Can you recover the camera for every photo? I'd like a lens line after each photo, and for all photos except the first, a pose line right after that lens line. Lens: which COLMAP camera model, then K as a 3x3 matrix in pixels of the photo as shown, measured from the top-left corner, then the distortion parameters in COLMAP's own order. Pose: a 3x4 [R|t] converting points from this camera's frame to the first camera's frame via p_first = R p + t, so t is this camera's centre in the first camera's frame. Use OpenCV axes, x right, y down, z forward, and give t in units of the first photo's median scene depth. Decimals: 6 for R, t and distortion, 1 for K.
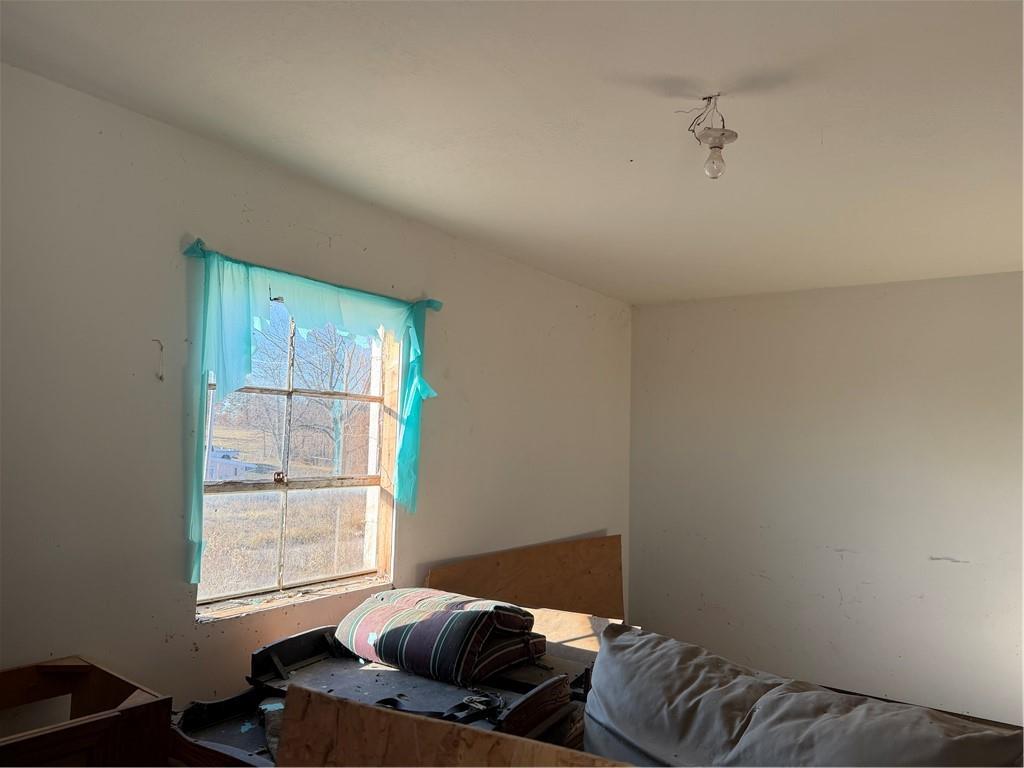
lens RADIAL K [[732.5, 0, 512.0], [0, 732.5, 384.0], [0, 0, 1]] dist [0.009342, -0.006012]
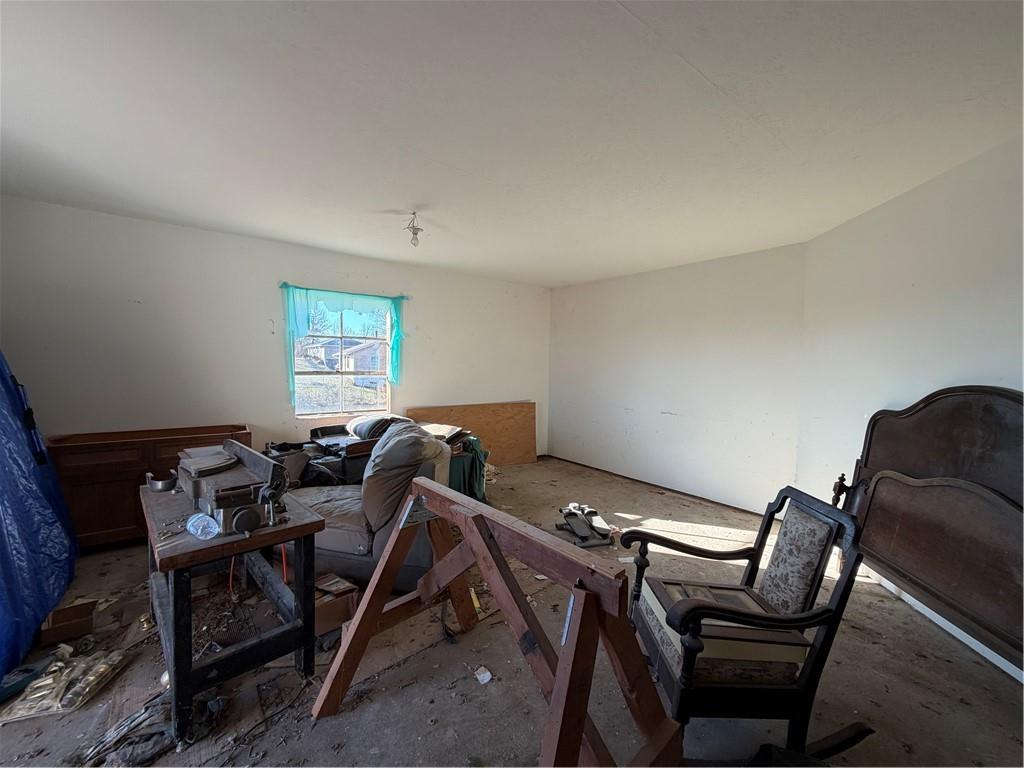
lens RADIAL K [[415.5, 0, 512.0], [0, 415.5, 384.0], [0, 0, 1]] dist [-0.000177, 0.000010]
pose [[0.957249, 0.002499, -0.289255, 0.688779], [0.032060, 0.992885, 0.114678, 0.025843], [0.287484, -0.119049, 0.950358, -0.224930]]
